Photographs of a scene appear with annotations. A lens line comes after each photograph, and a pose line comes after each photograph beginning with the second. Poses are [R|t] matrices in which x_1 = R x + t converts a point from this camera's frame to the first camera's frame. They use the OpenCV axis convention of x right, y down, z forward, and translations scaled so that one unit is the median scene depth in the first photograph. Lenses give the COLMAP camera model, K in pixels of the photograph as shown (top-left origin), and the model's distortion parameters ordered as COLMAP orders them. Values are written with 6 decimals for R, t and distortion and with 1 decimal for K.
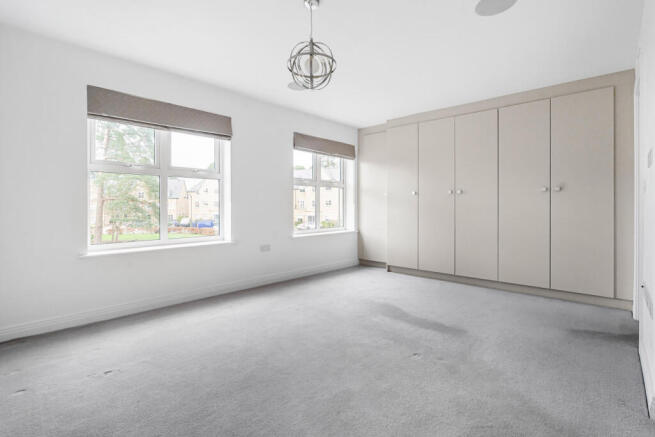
lens RADIAL K [[289.1, 0, 325.8], [0, 289.1, 210.4], [0, 0, 1]] dist [-0.000724, -0.000088]
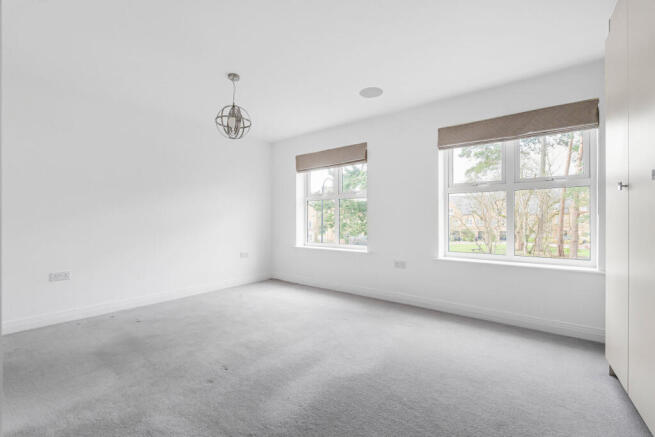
lens RADIAL K [[297.9, 0, 337.9], [0, 297.9, 217.4], [0, 0, 1]] dist [0.001915, 0.000091]
pose [[0.126448, -0.005480, -0.991958, 0.737148], [-0.015224, 0.999856, -0.007464, -0.014074], [0.991856, 0.016046, 0.126347, 0.669992]]
